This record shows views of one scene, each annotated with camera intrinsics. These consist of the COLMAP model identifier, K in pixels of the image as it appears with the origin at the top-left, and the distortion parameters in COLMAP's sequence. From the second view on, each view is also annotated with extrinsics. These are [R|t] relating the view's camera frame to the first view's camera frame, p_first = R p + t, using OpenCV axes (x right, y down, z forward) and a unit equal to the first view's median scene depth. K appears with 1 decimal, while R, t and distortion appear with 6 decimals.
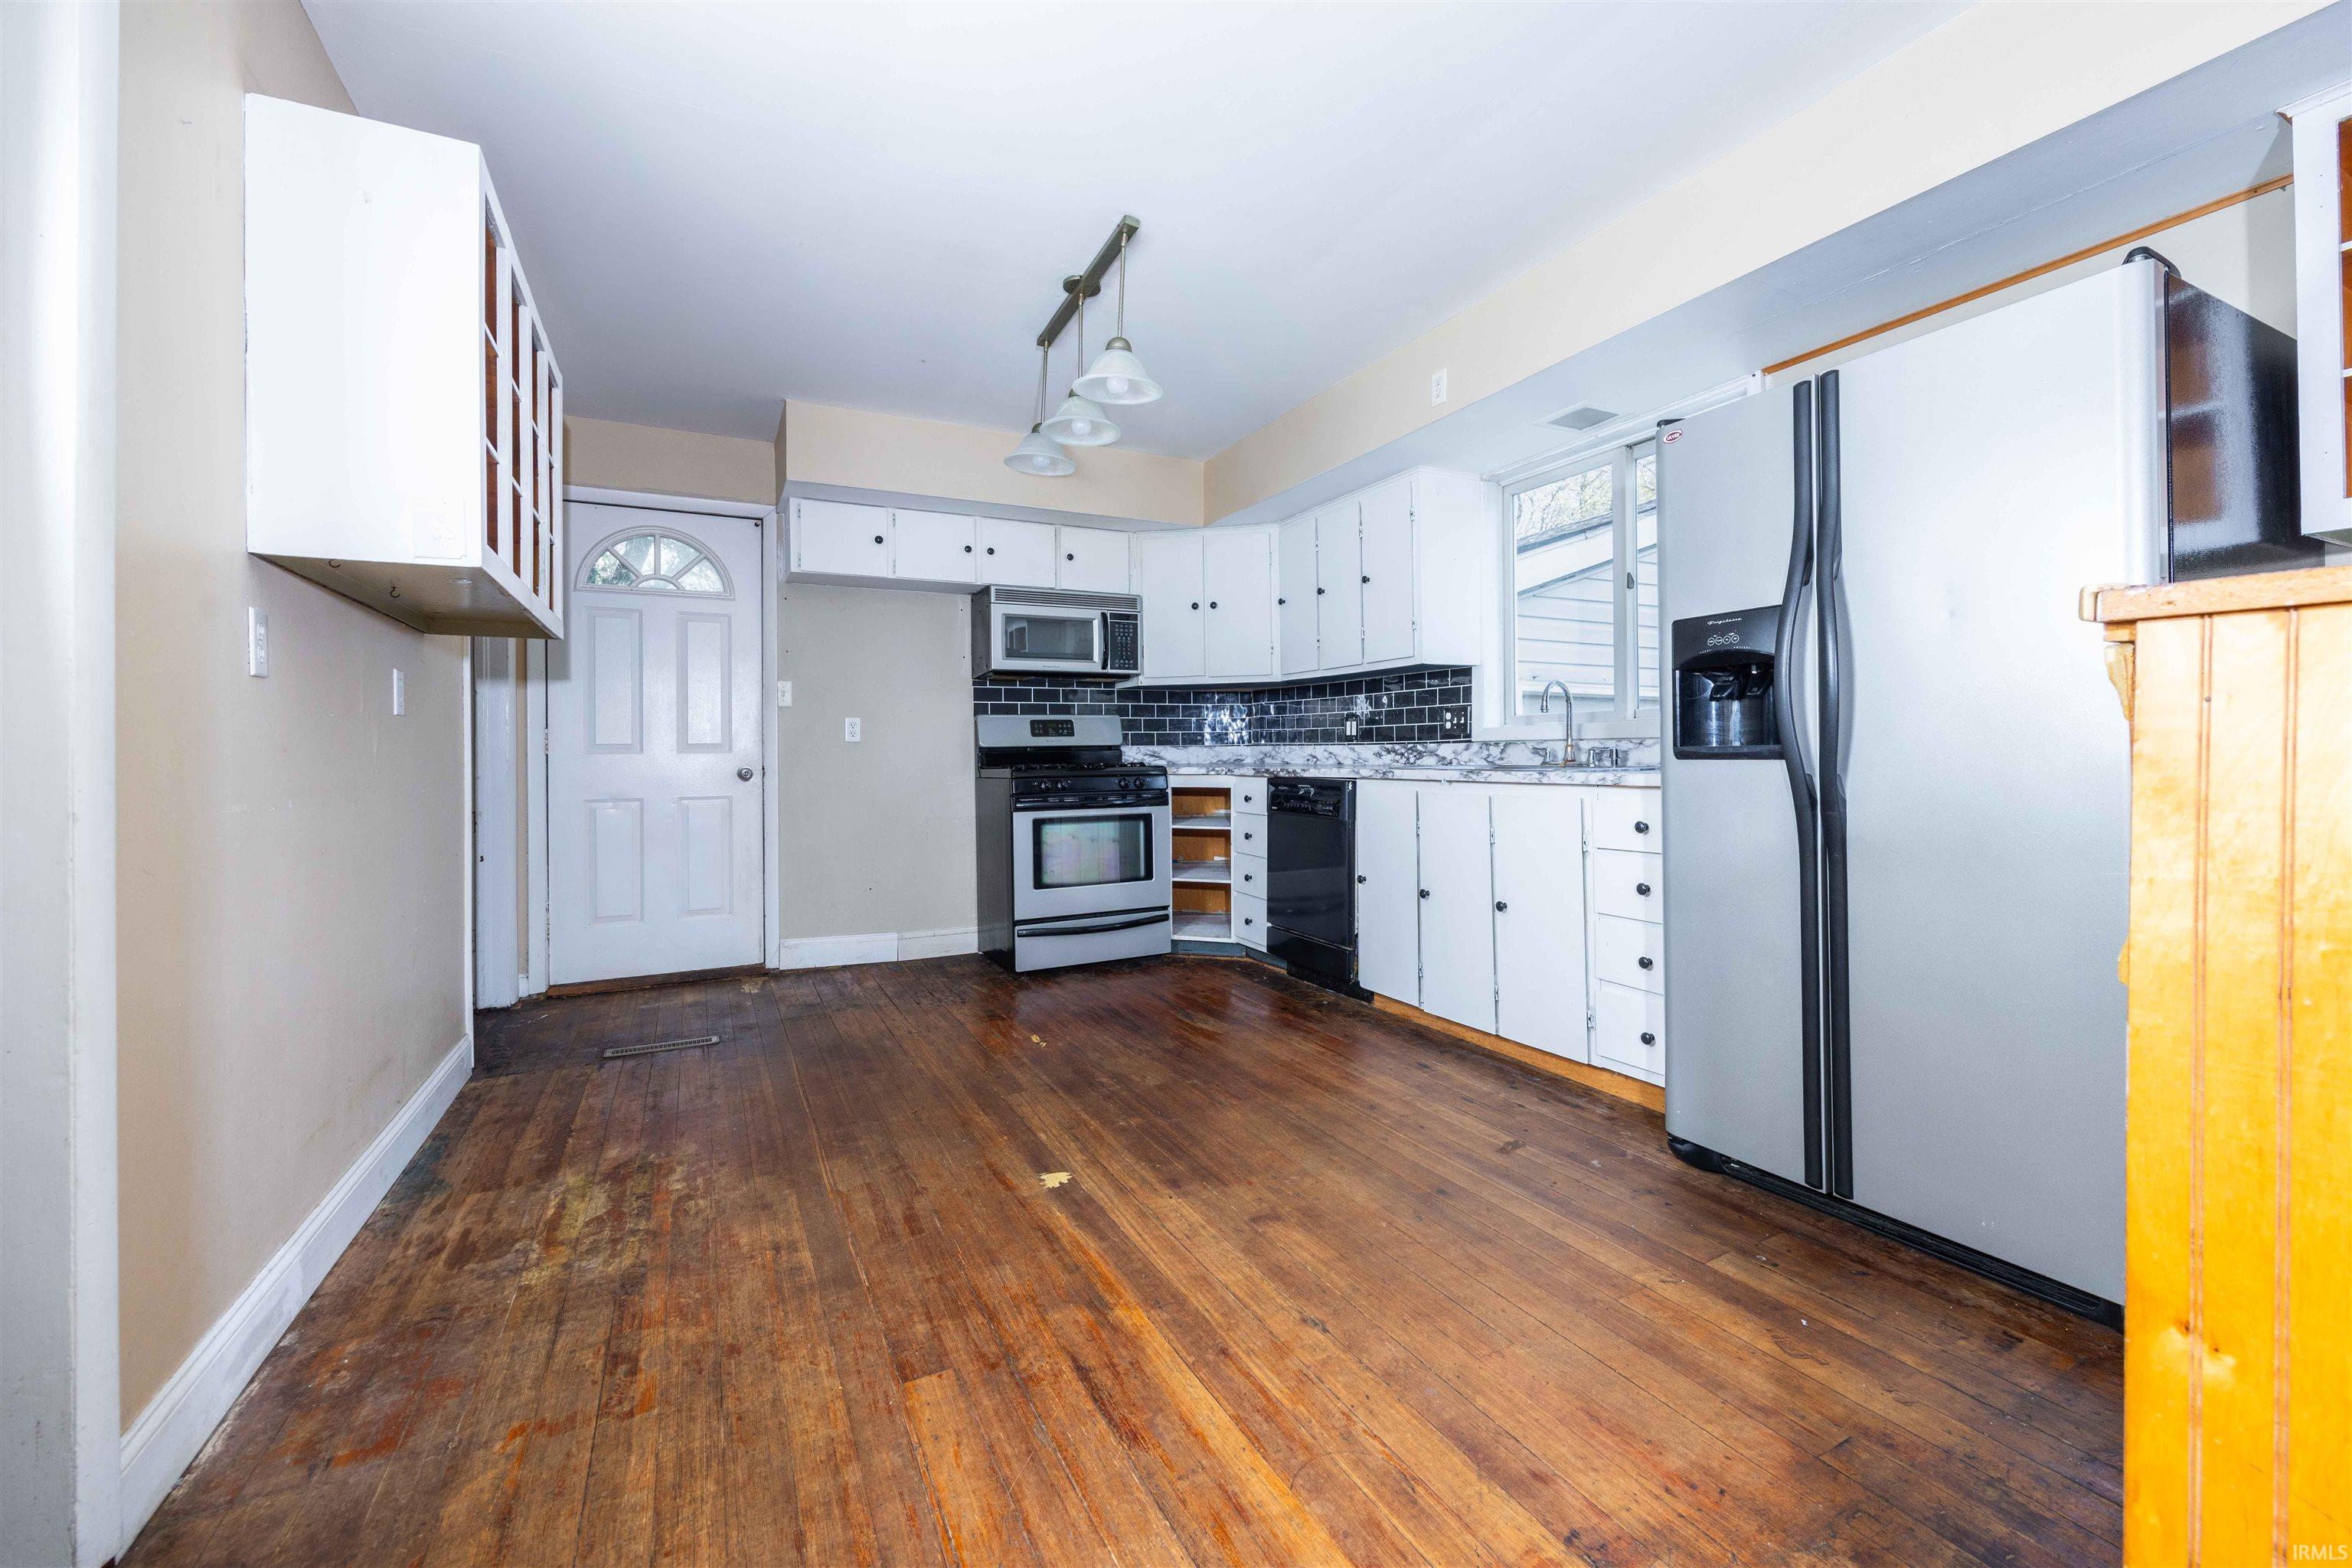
lens RADIAL K [[953.9, 0, 1204.6], [0, 953.9, 745.3], [0, 0, 1]] dist [0.001206, 0.000031]
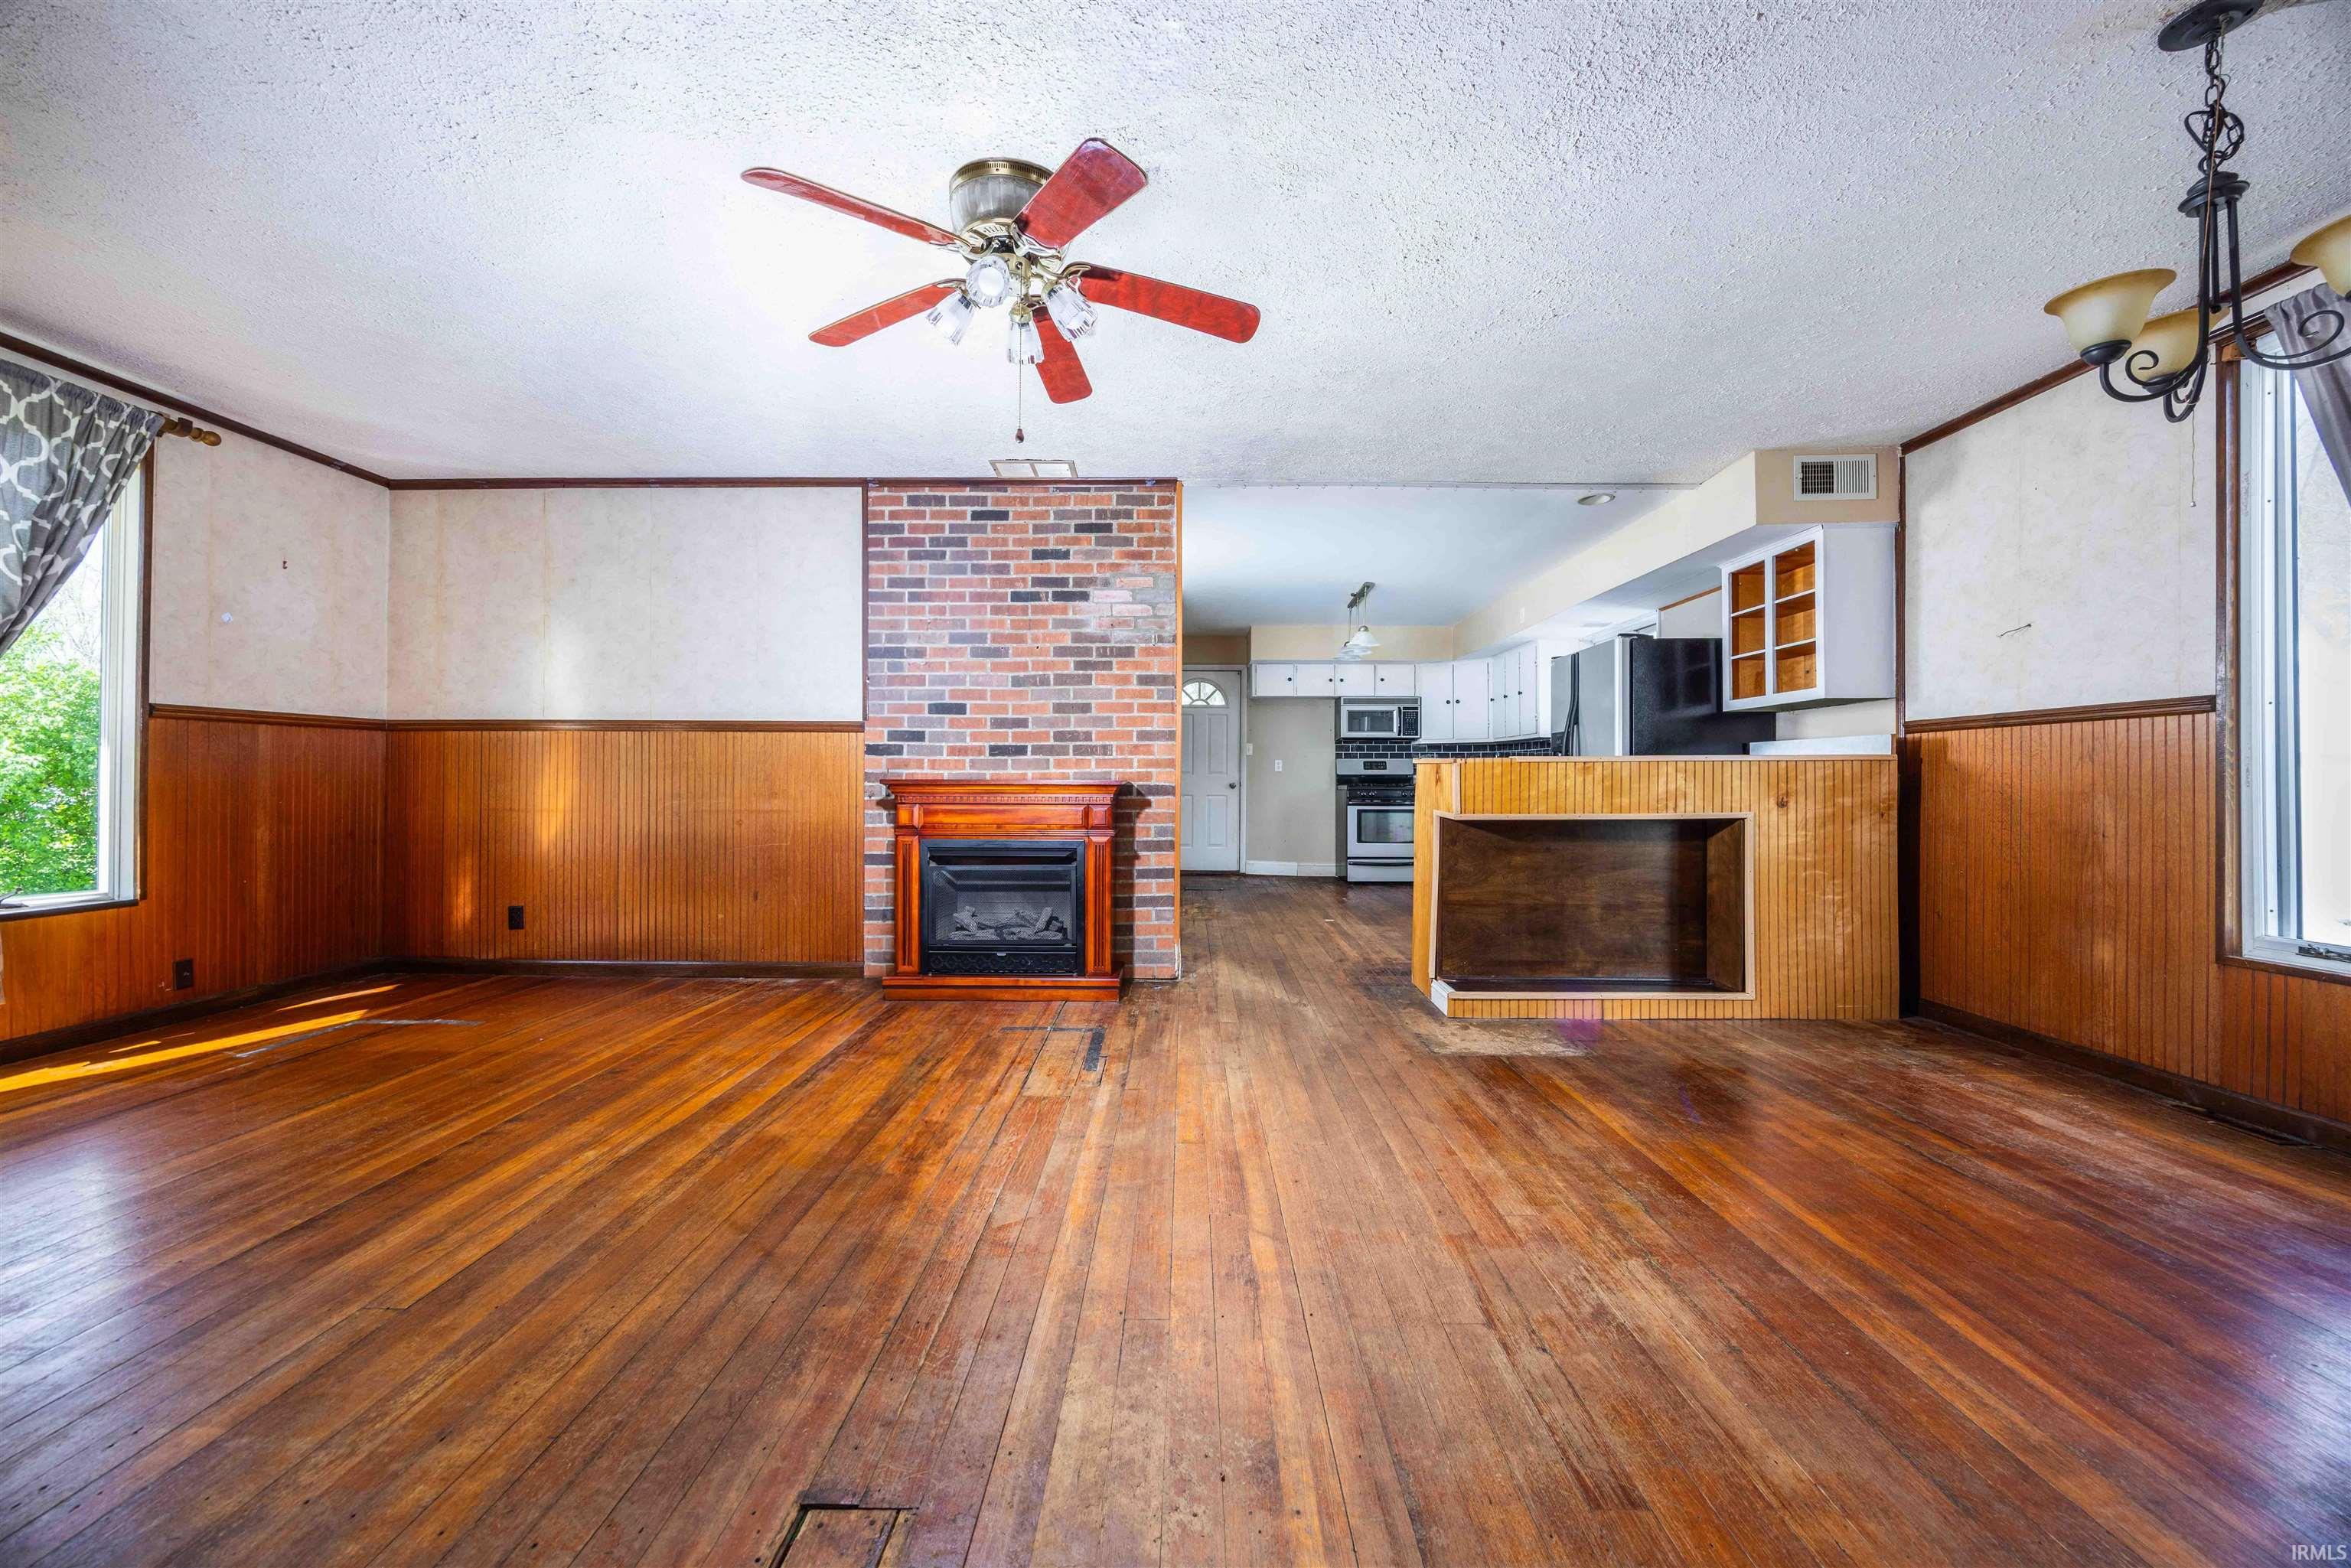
lens RADIAL K [[953.4, 0, 1174.4], [0, 953.4, 774.2], [0, 0, 1]] dist [0.001206, 0.000031]
pose [[0.881353, 0.016289, -0.472178, 0.430452], [-0.012804, 0.999862, 0.010593, -0.016675], [0.472285, -0.003290, 0.881440, -0.981378]]
